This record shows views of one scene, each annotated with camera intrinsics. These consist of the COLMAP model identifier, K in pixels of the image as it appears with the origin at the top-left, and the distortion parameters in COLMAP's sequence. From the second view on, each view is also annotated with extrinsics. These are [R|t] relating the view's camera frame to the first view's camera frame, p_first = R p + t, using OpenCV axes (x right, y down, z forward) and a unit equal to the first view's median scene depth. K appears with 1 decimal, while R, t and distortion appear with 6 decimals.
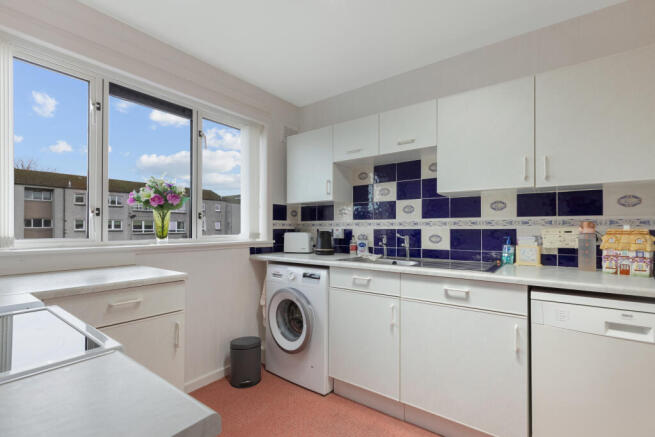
lens RADIAL K [[300.2, 0, 325.0], [0, 300.2, 228.9], [0, 0, 1]] dist [0.000649, -0.000129]
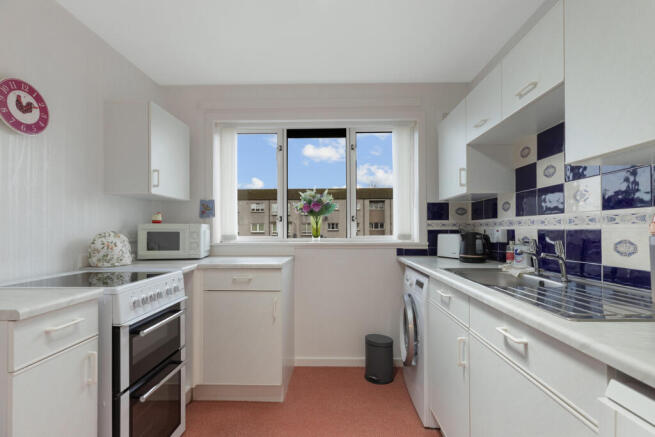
lens RADIAL K [[300.2, 0, 325.0], [0, 300.2, 228.9], [0, 0, 1]] dist [0.000649, -0.000129]
pose [[0.572562, -0.005608, -0.819842, 0.450860], [0.003063, 0.999984, -0.004701, 0.000845], [0.819855, 0.000181, 0.572570, 0.245567]]
